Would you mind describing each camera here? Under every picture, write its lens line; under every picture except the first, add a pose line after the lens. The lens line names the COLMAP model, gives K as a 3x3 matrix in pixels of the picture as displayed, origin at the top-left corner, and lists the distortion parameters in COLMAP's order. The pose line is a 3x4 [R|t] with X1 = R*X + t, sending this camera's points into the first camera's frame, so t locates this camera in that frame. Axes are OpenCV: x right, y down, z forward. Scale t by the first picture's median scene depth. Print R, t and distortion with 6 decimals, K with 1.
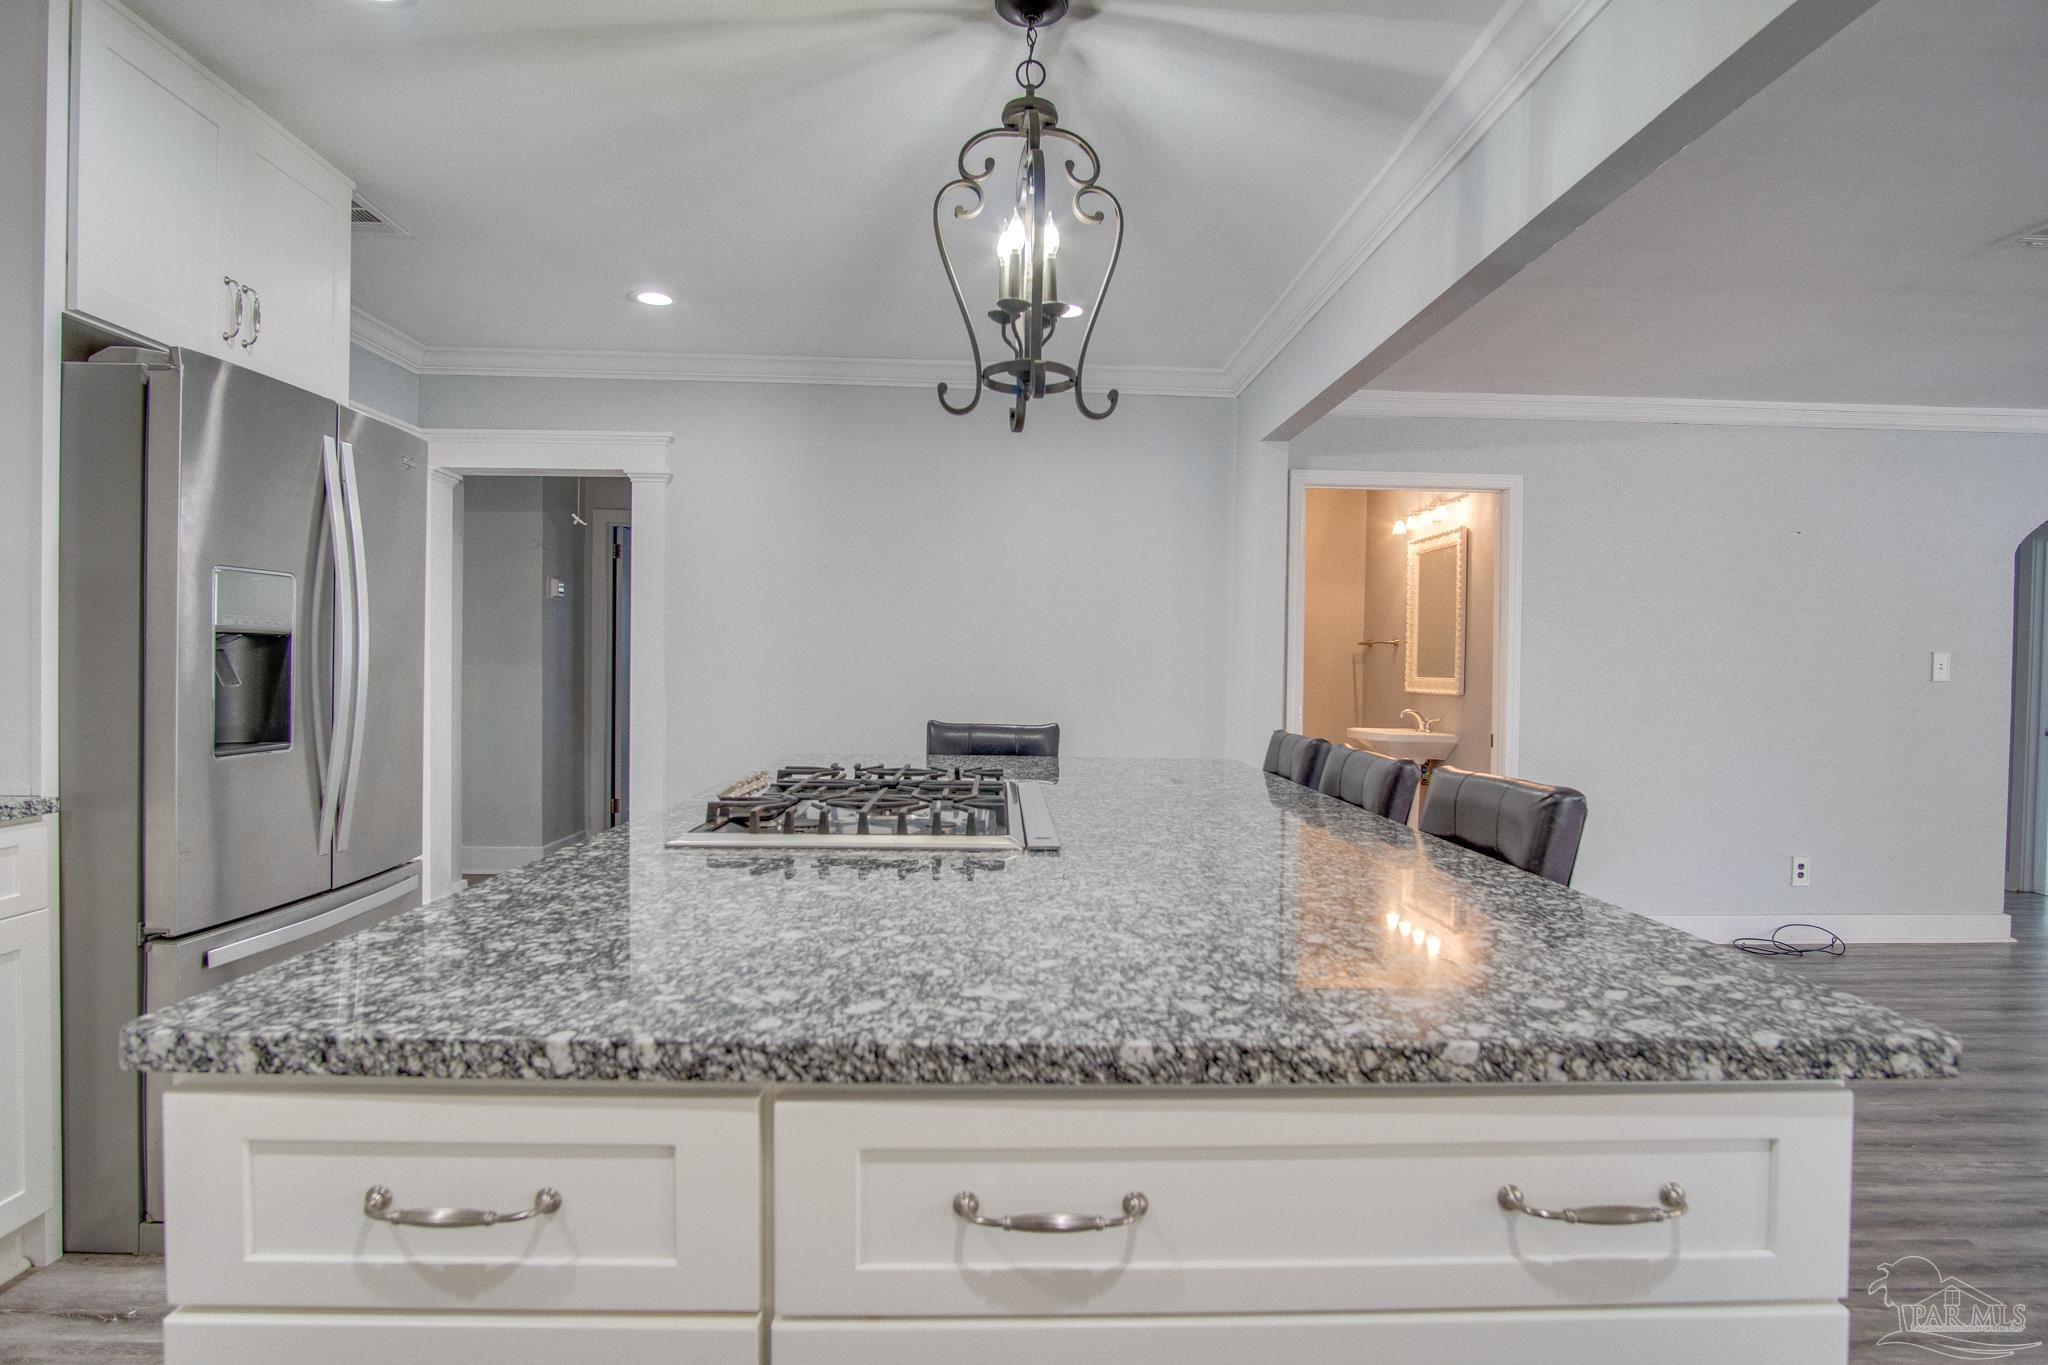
lens RADIAL K [[1095.4, 0, 1022.6], [0, 1095.4, 688.3], [0, 0, 1]] dist [-0.036061, 0.010376]
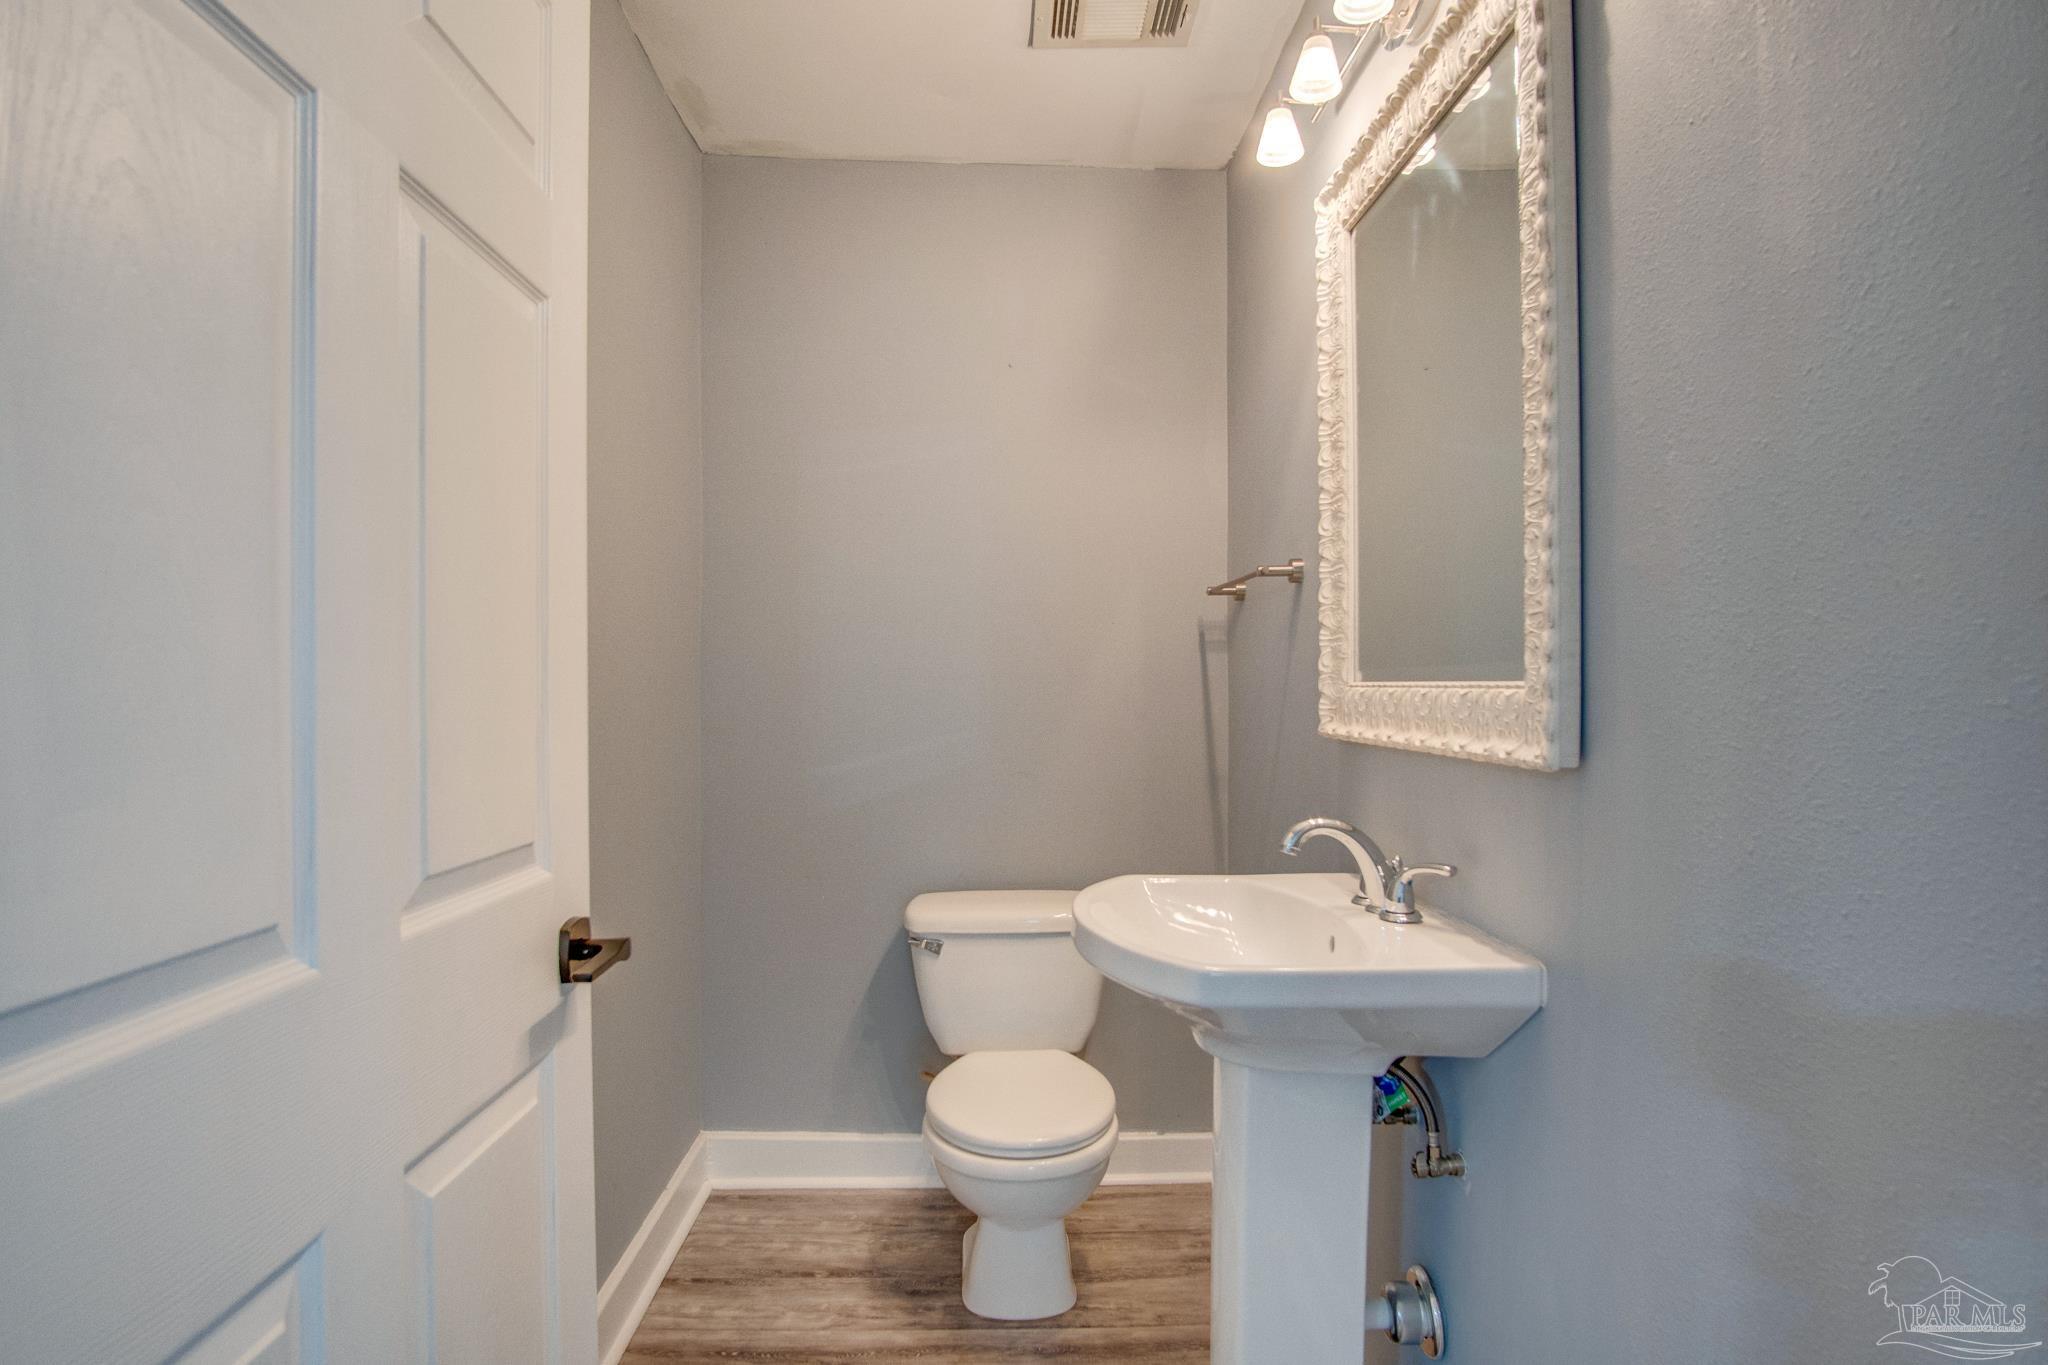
lens RADIAL K [[1095.4, 0, 1024.7], [0, 1095.4, 689.7], [0, 0, 1]] dist [-0.036061, 0.010376]
pose [[0.999901, -0.012101, 0.007225, 2.106434], [0.012212, 0.999805, -0.015495, -0.041000], [-0.007036, 0.015581, 0.999854, 5.562139]]
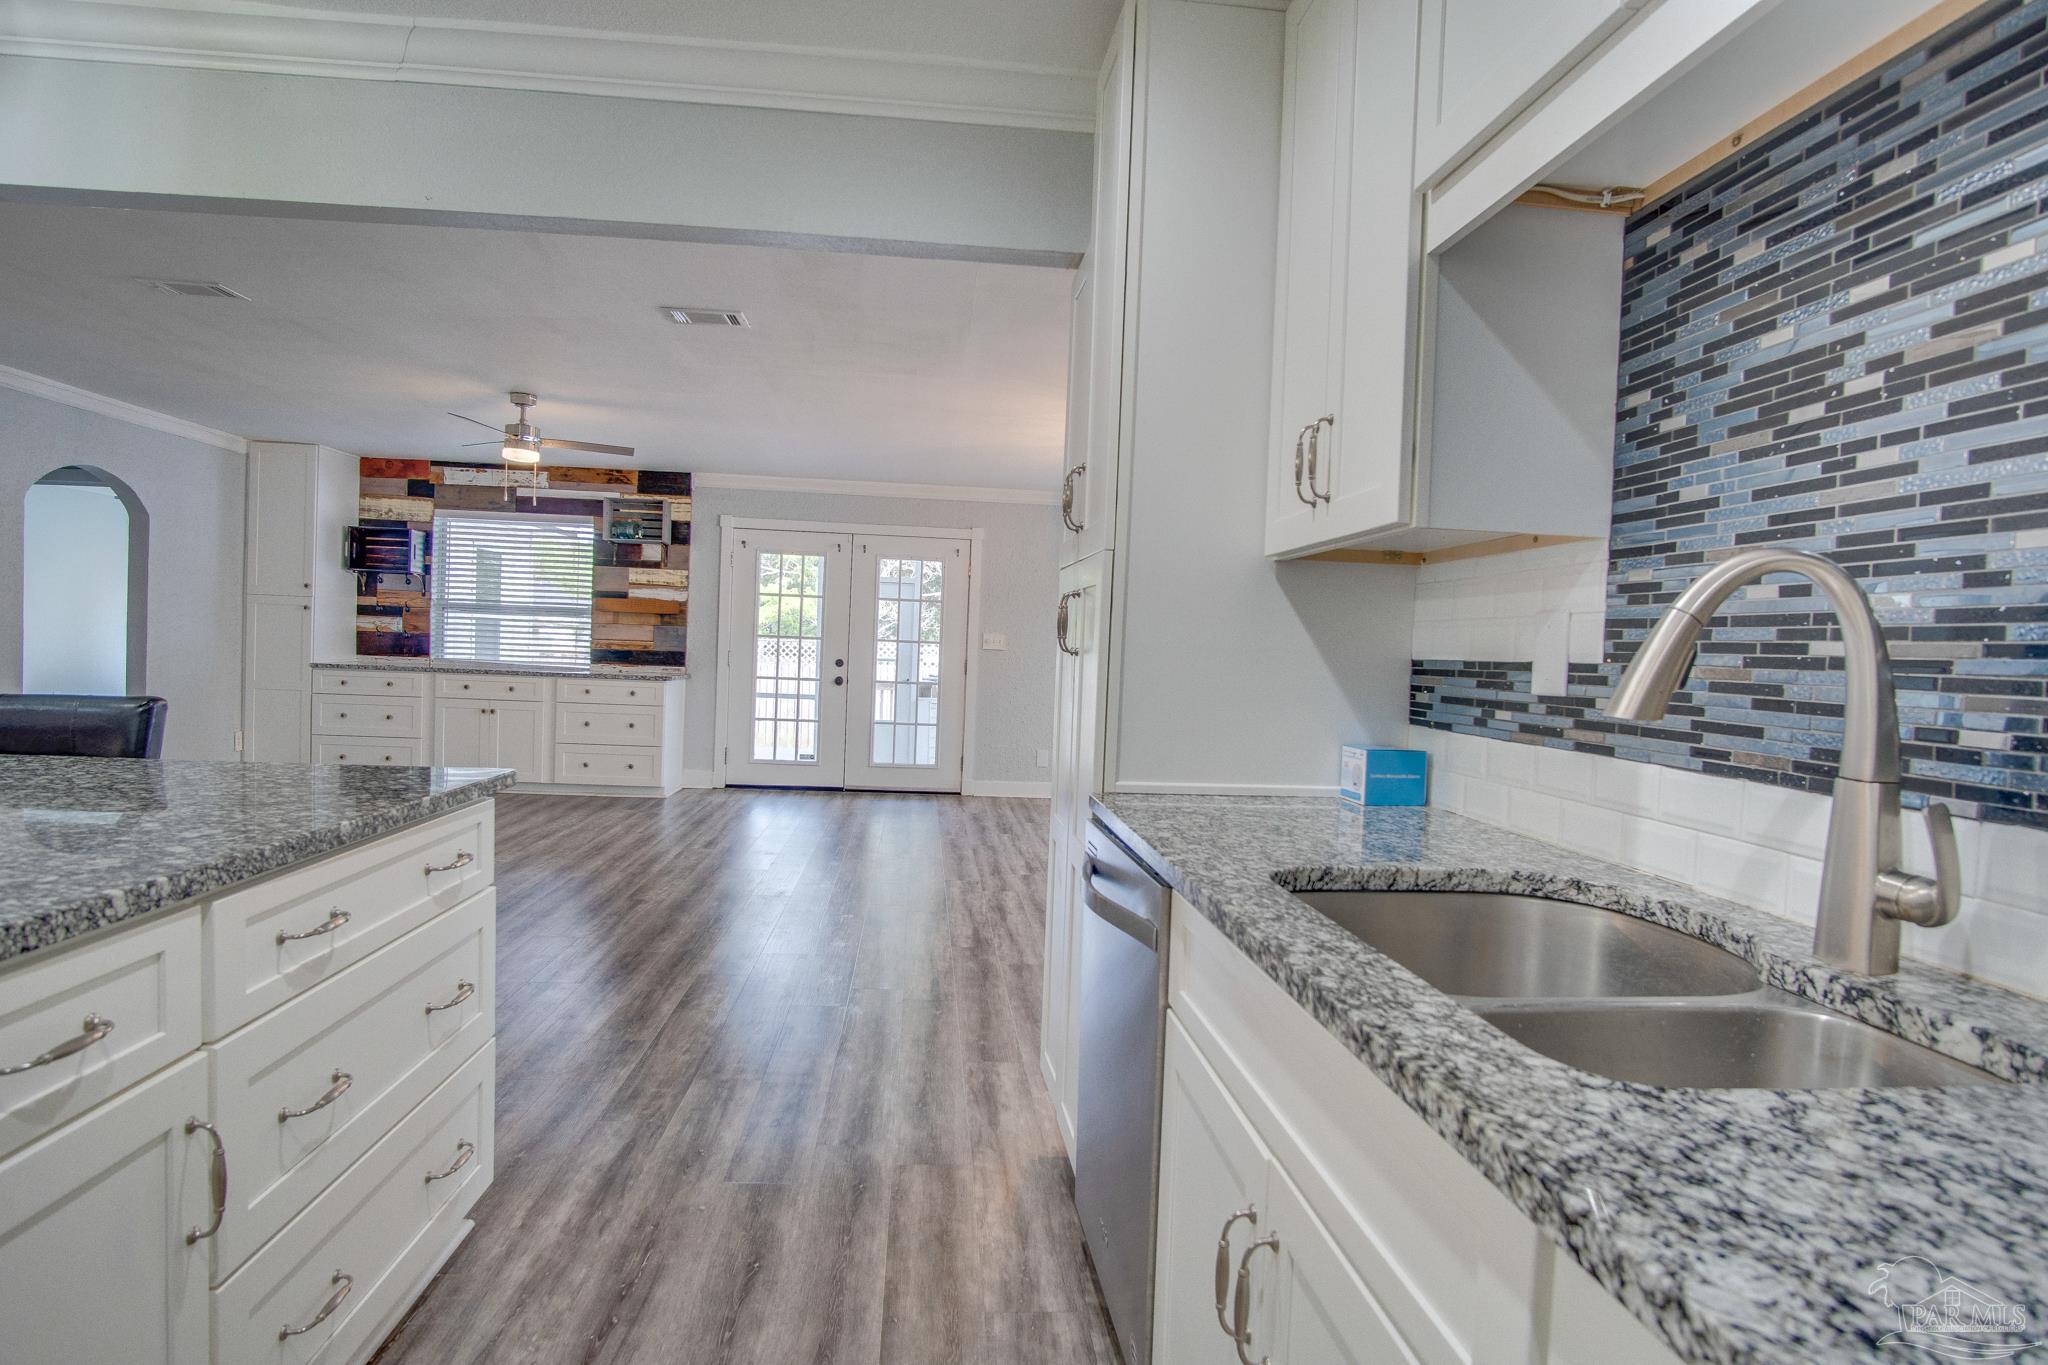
lens RADIAL K [[1095.4, 0, 1022.8], [0, 1095.4, 689.6], [0, 0, 1]] dist [-0.036061, 0.010376]
pose [[-0.059720, -0.053367, 0.996788, -1.749211], [-0.022602, 0.998386, 0.052099, -0.025381], [-0.997959, -0.019418, -0.060830, -0.045658]]
